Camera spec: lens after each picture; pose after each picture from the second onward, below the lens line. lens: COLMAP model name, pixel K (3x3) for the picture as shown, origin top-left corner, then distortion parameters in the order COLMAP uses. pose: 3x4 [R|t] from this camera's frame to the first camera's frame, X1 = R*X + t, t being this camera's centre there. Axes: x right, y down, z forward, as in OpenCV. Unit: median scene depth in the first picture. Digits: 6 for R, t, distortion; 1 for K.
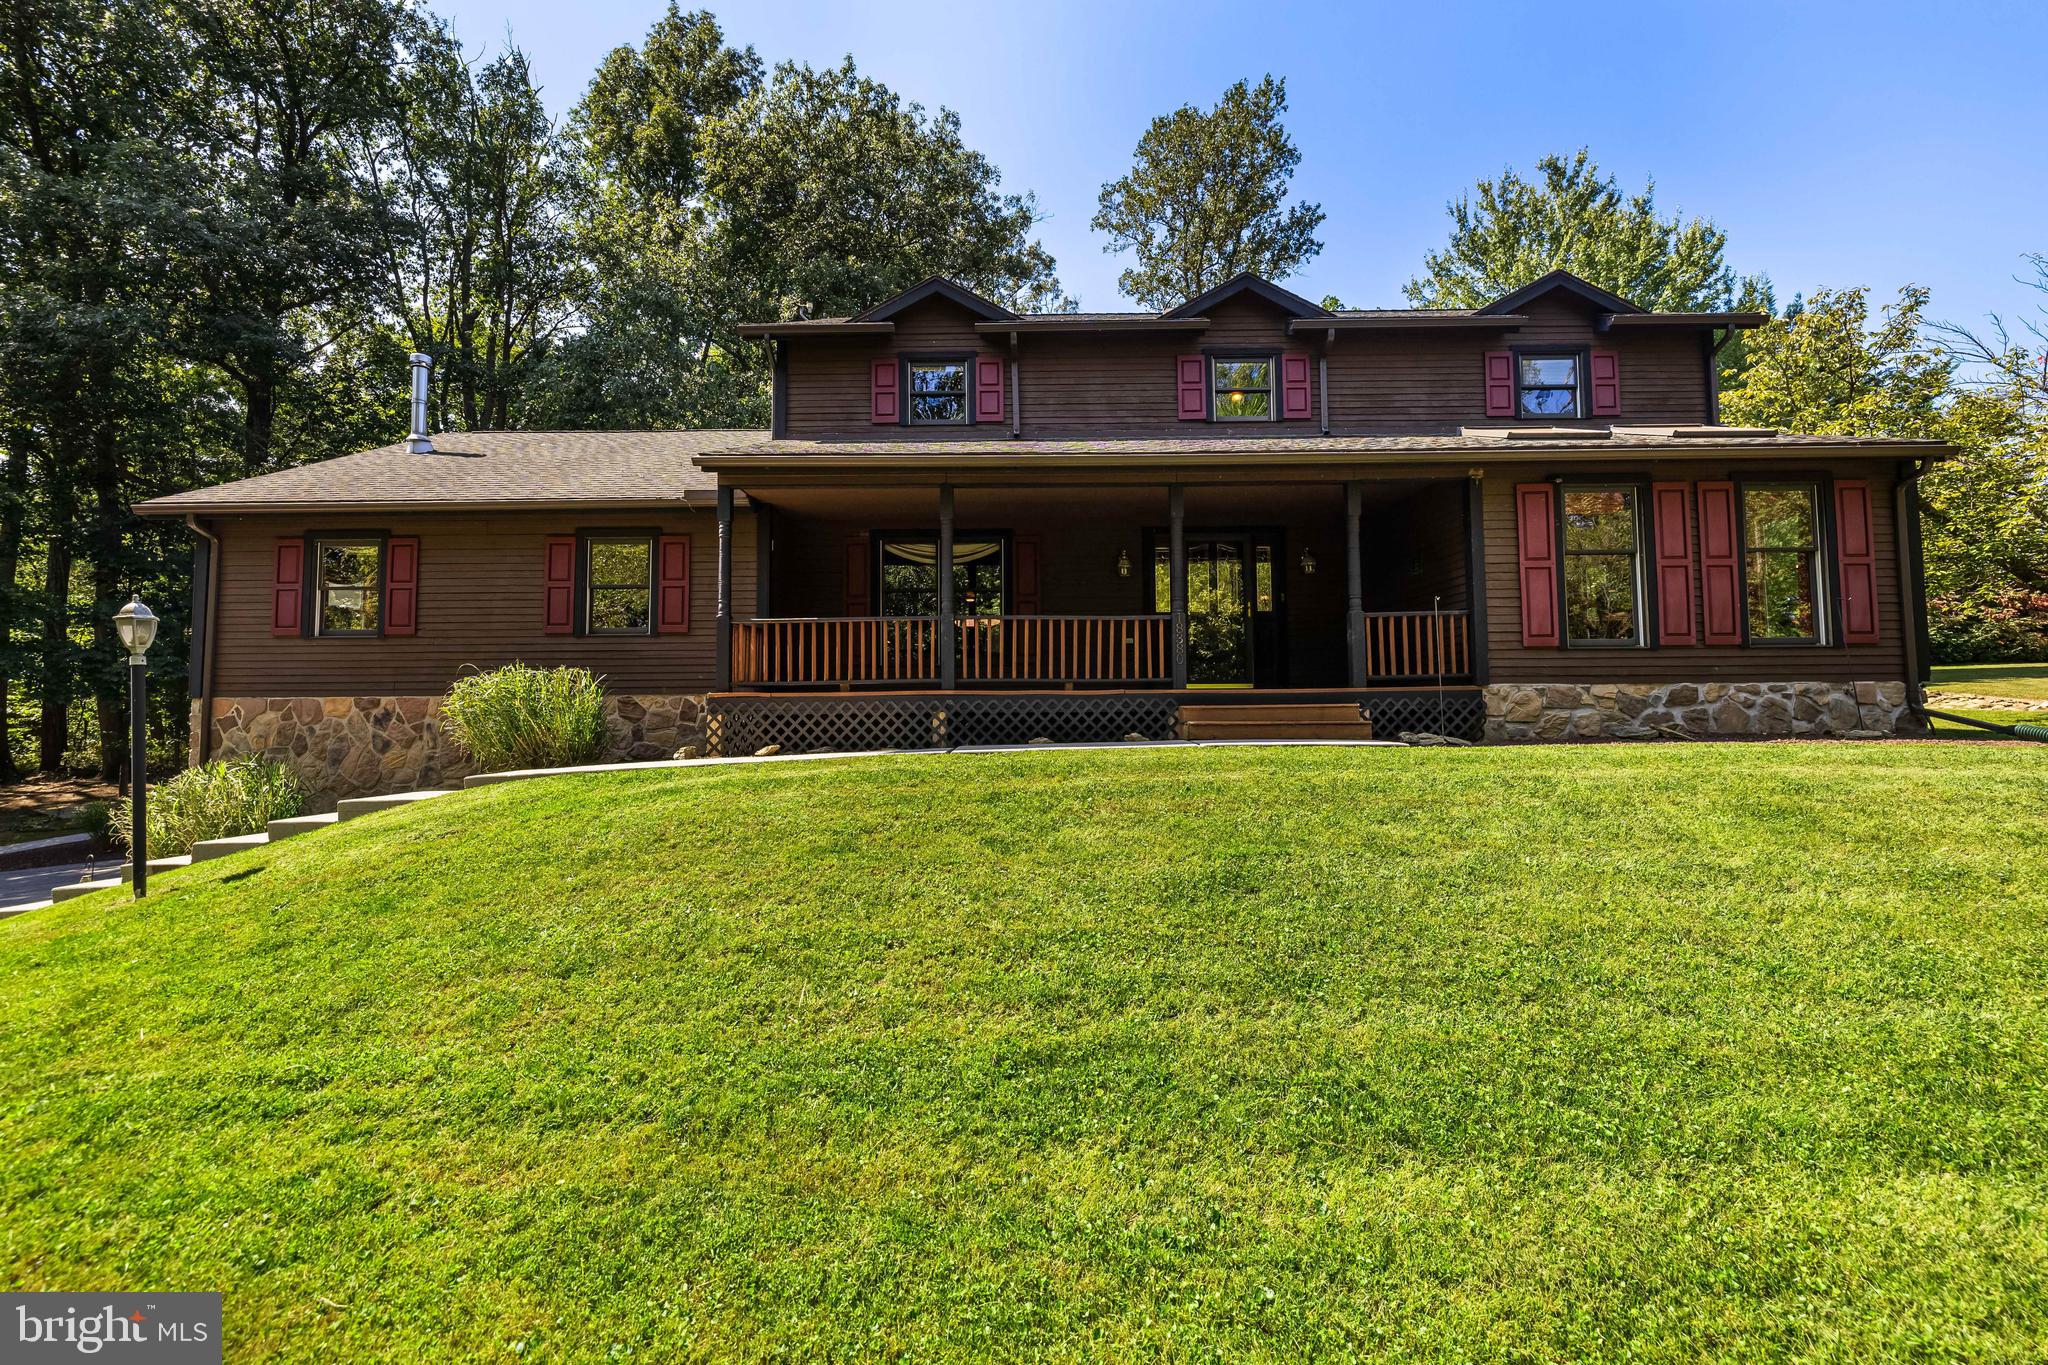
lens RADIAL K [[862.1, 0, 1024.2], [0, 862.1, 683.3], [0, 0, 1]] dist [0.001612, 0.000111]
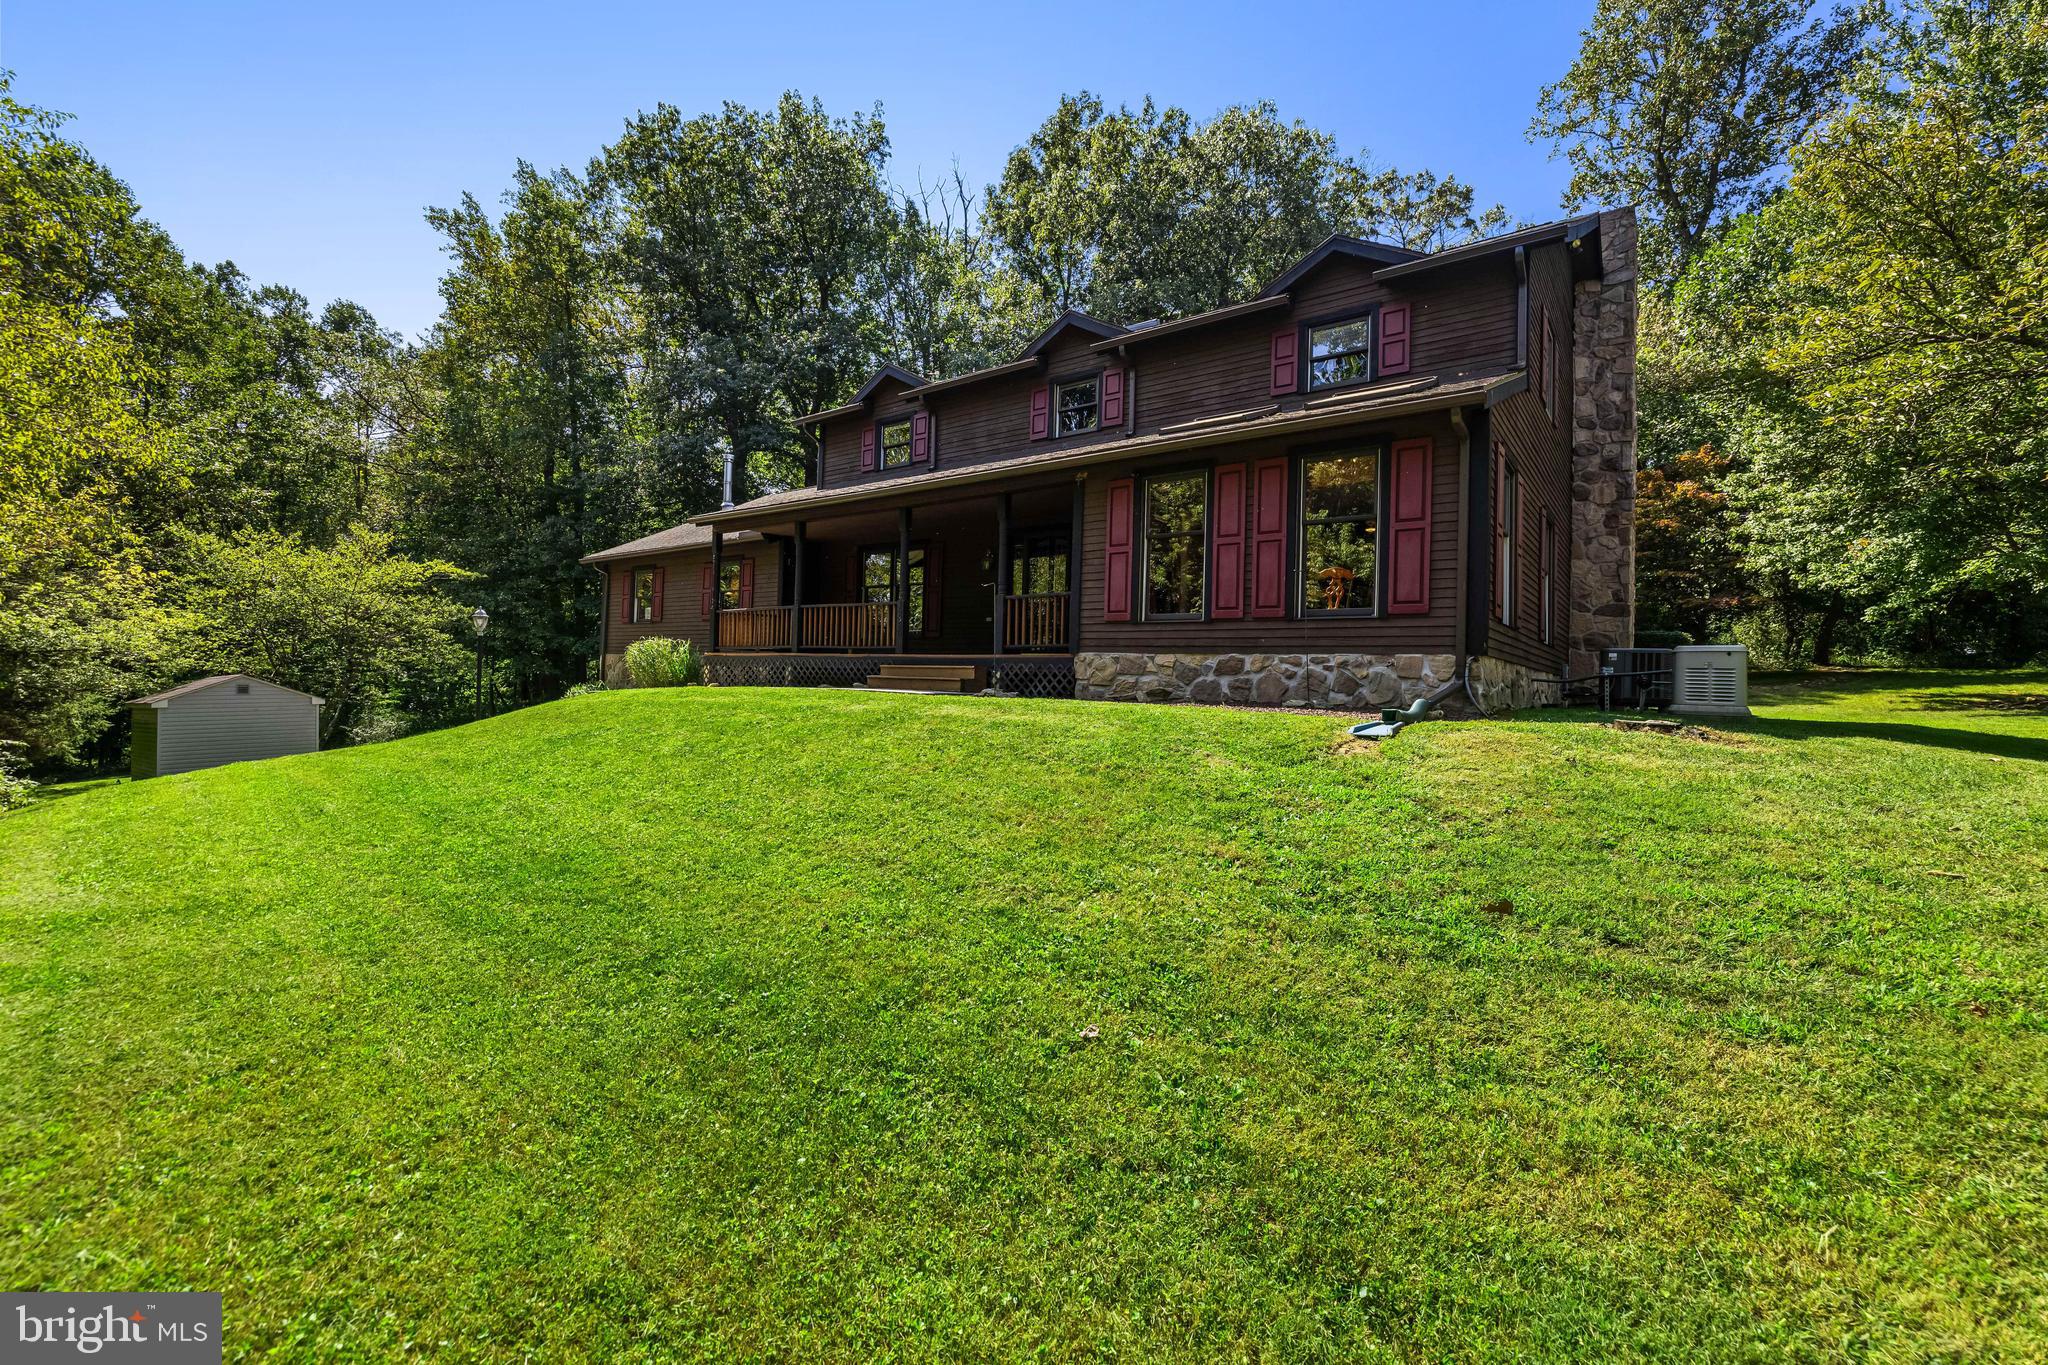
lens RADIAL K [[862.1, 0, 1014.6], [0, 862.1, 676.3], [0, 0, 1]] dist [0.001612, 0.000111]
pose [[0.791904, 0.027685, -0.610018, 1.206261], [-0.010285, 0.999435, 0.032006, -0.003876], [0.610559, -0.019071, 0.791741, -0.014584]]
